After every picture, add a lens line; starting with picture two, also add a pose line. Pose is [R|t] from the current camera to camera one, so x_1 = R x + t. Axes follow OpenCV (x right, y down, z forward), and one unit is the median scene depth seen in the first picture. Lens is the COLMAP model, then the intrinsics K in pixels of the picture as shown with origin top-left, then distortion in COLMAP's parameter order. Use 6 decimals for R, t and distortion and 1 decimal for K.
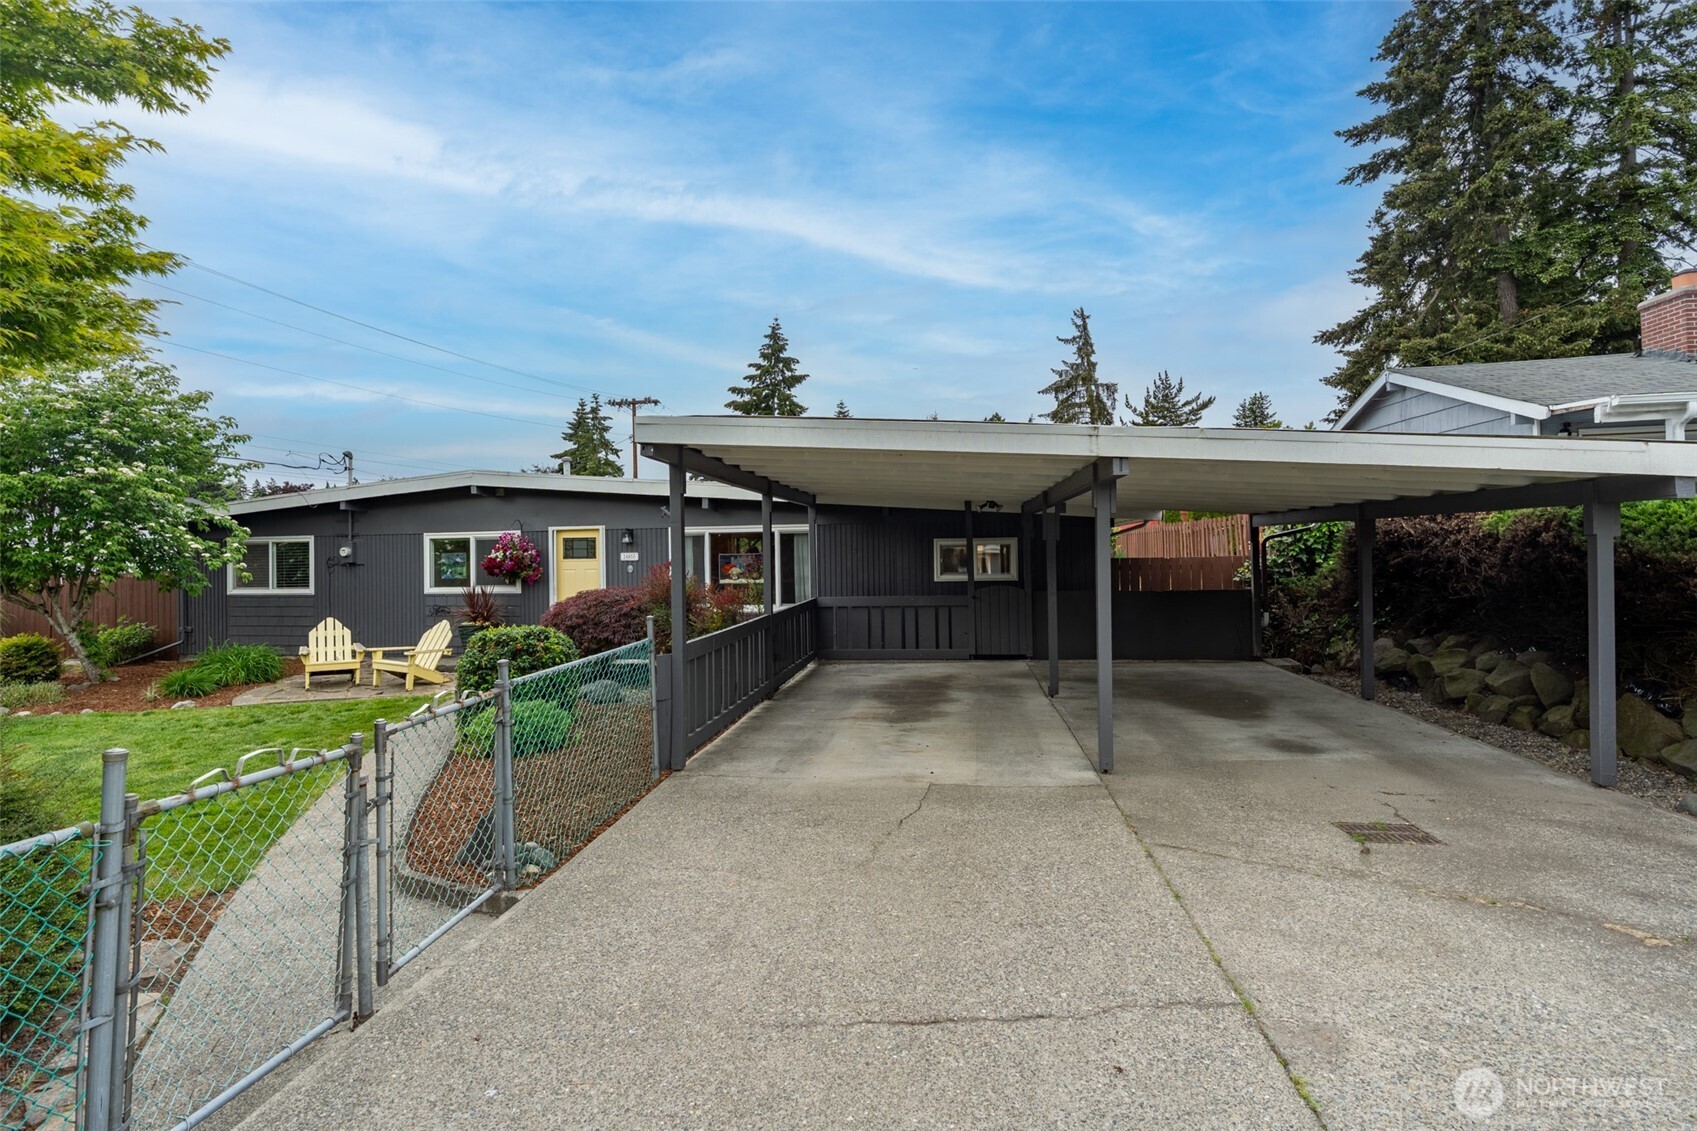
lens RADIAL K [[808.3, 0, 794.1], [0, 808.3, 547.1], [0, 0, 1]] dist [-0.012471, 0.005351]
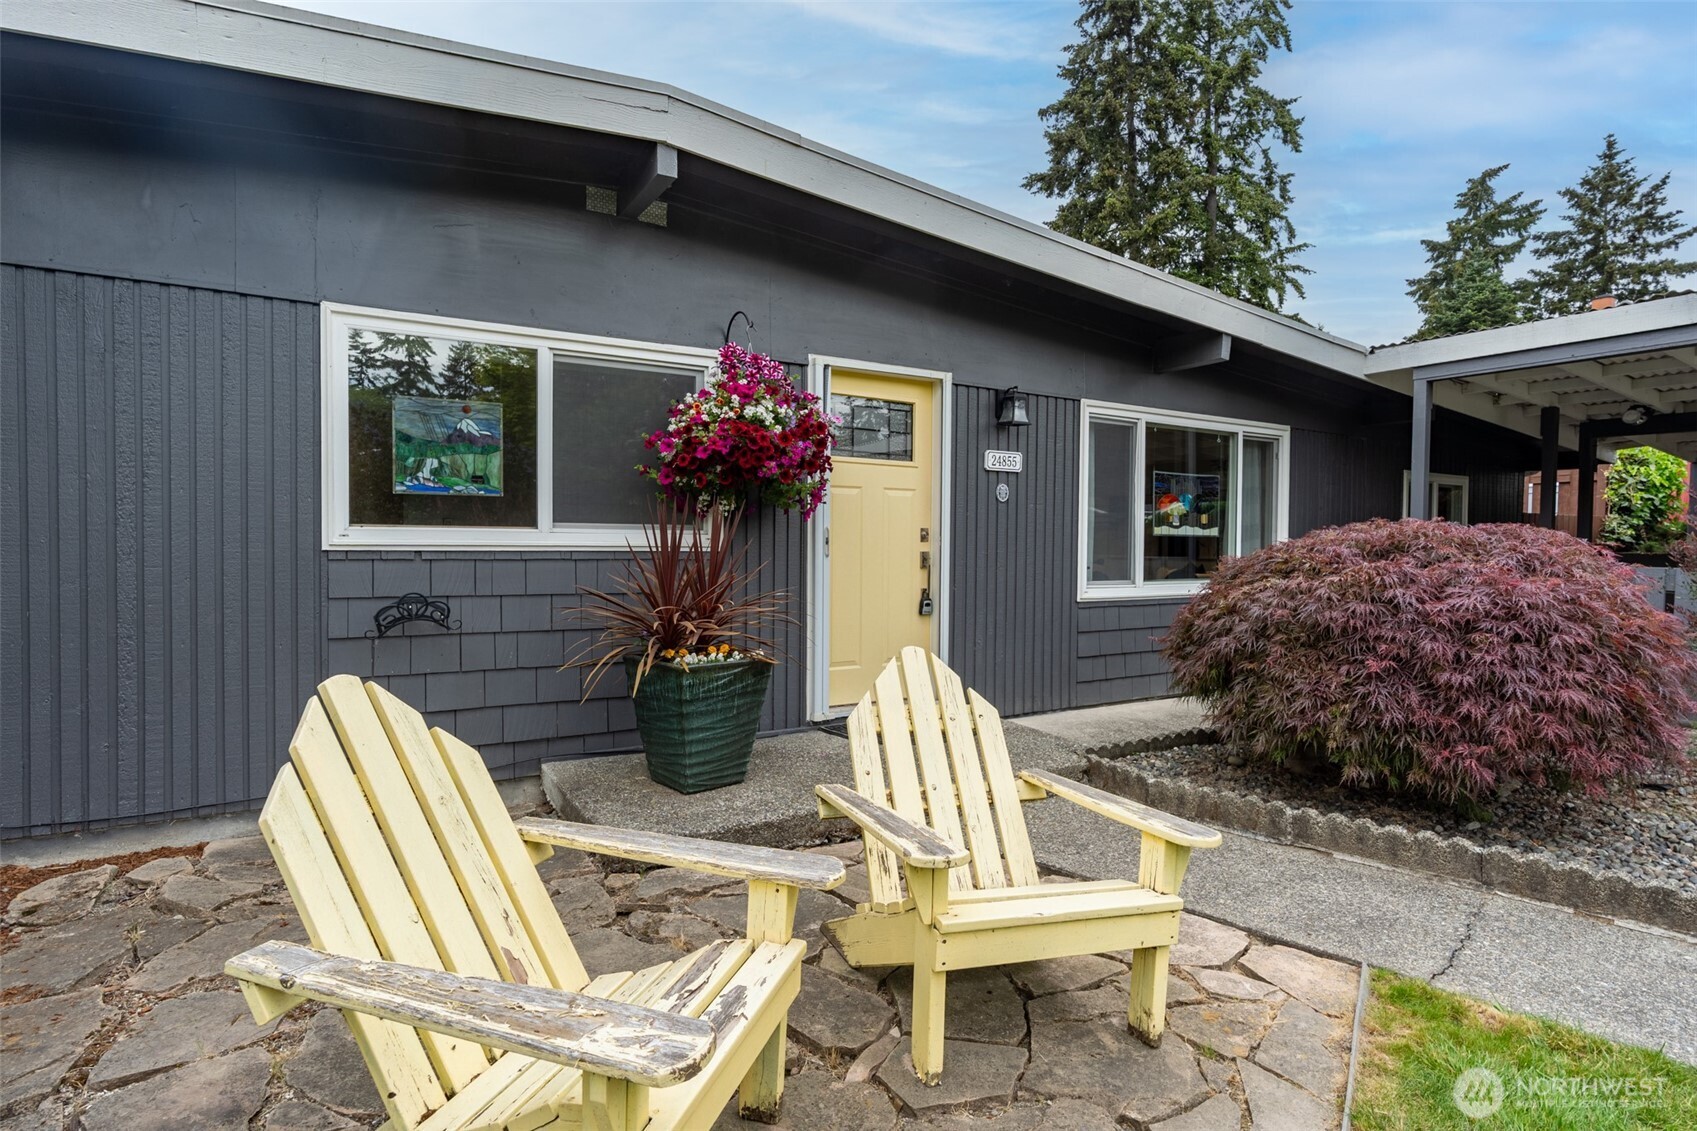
lens RADIAL K [[848.5, 0, 816.7], [0, 848.5, 565.8], [0, 0, 1]] dist [0.004657, -0.000830]
pose [[0.759666, 0.007694, 0.650268, -0.111454], [-0.025552, 0.999511, 0.018025, 0.011886], [-0.649812, -0.030308, 0.759491, 0.153389]]
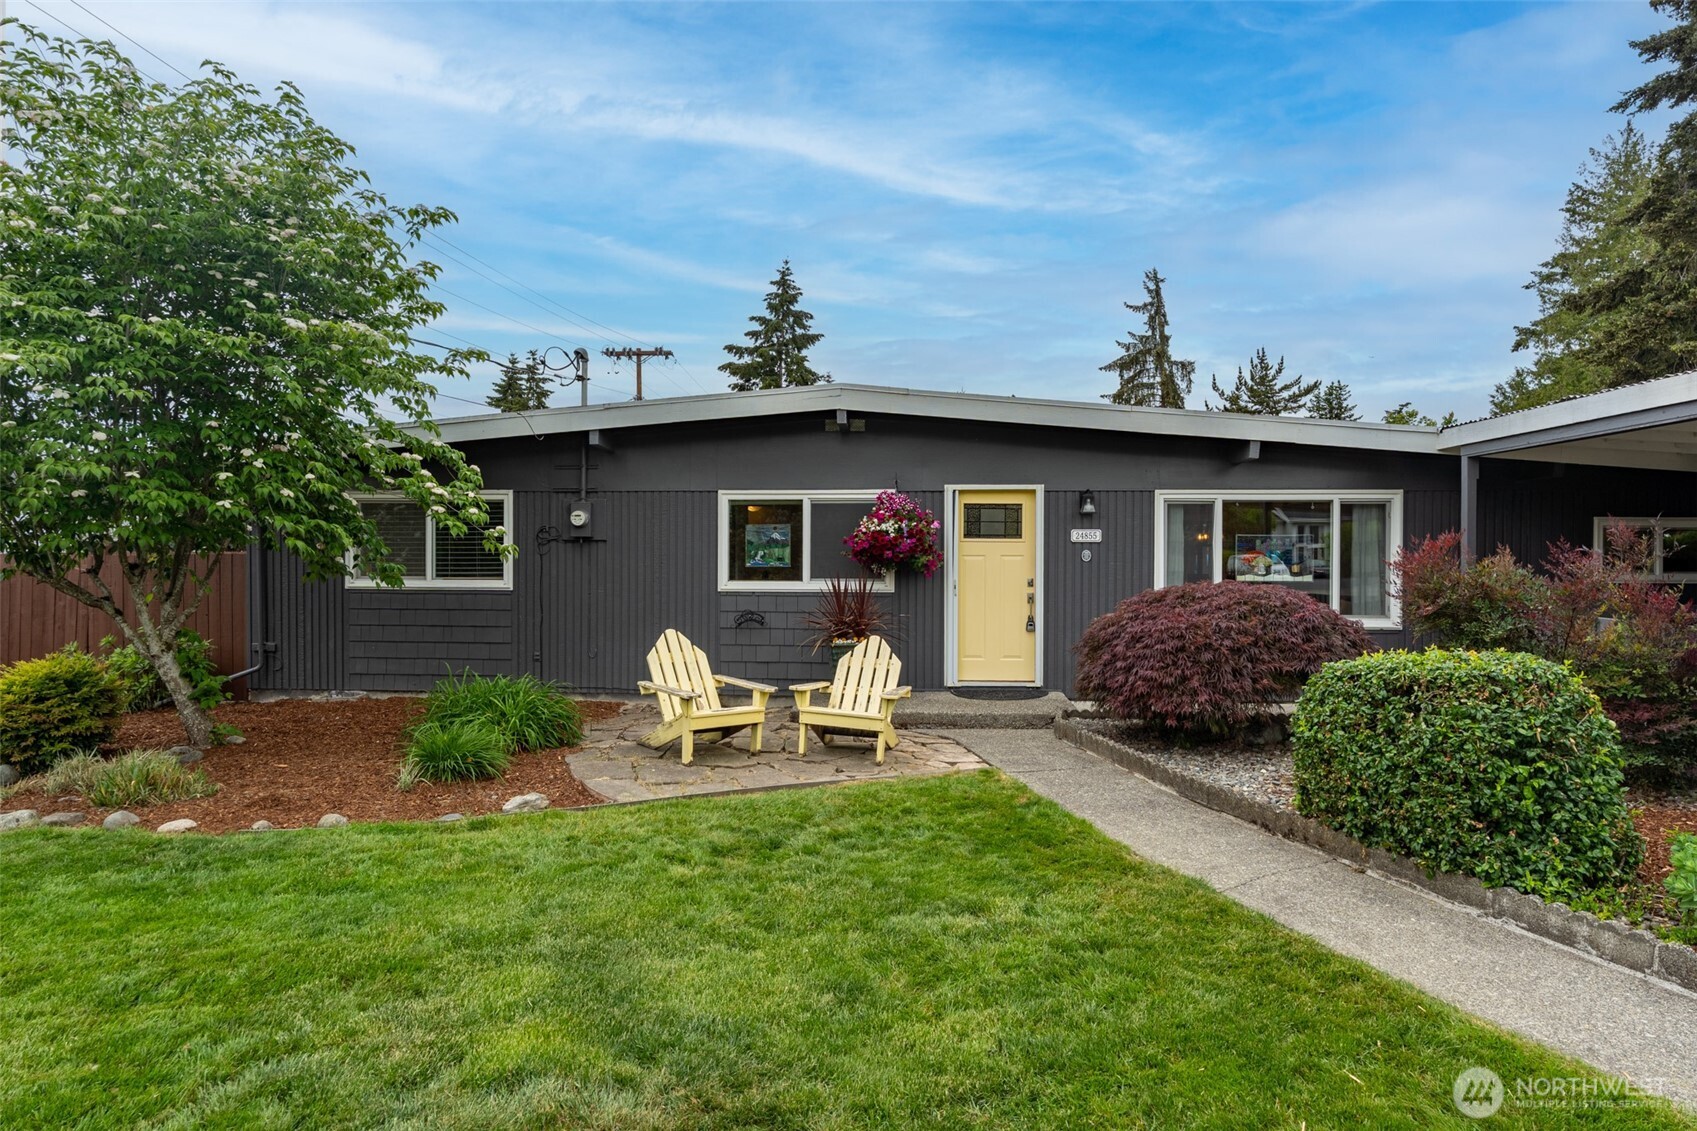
lens RADIAL K [[956.0, 0, 838.3], [0, 956.0, 569.1], [0, 0, 1]] dist [-0.002740, 0.002430]
pose [[0.992035, 0.018915, 0.124537, -0.099634], [-0.021042, 0.999654, 0.015784, 0.006163], [-0.124195, -0.018278, 0.992089, 0.060946]]
